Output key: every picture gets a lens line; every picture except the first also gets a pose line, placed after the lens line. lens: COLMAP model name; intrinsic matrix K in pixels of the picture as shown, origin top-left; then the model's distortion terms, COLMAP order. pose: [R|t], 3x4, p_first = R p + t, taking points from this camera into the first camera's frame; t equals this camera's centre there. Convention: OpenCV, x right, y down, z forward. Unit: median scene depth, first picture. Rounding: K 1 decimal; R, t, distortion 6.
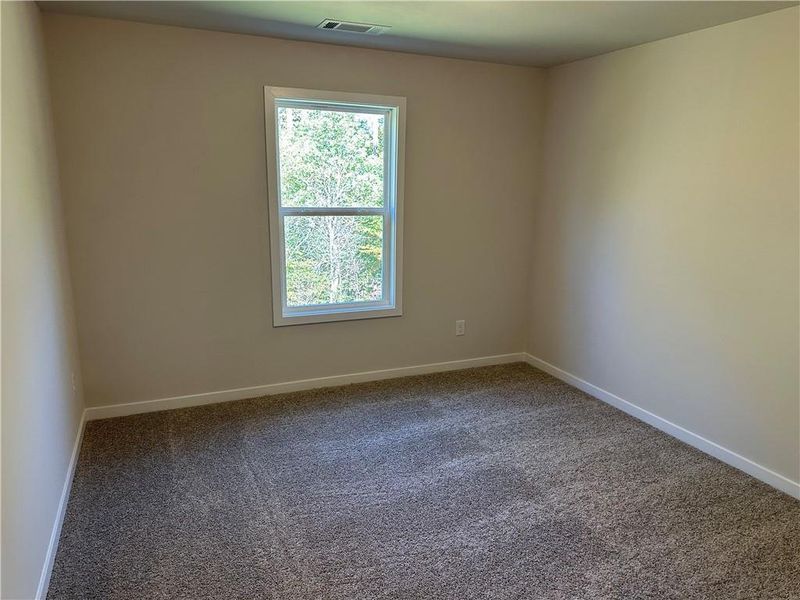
lens RADIAL K [[564.3, 0, 400.0], [0, 564.3, 300.0], [0, 0, 1]] dist [0.003284, -0.005634]
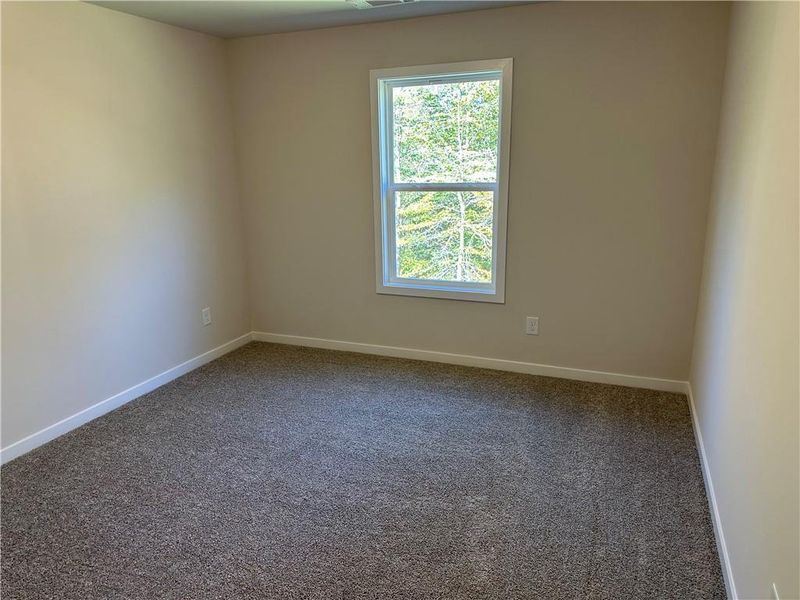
lens RADIAL K [[564.3, 0, 400.0], [0, 564.3, 300.0], [0, 0, 1]] dist [0.003284, -0.005634]
pose [[0.690190, 0.147107, -0.708518, 0.562685], [-0.120169, 0.988824, 0.088245, -0.039956], [0.713581, 0.024236, 0.700154, 0.259426]]
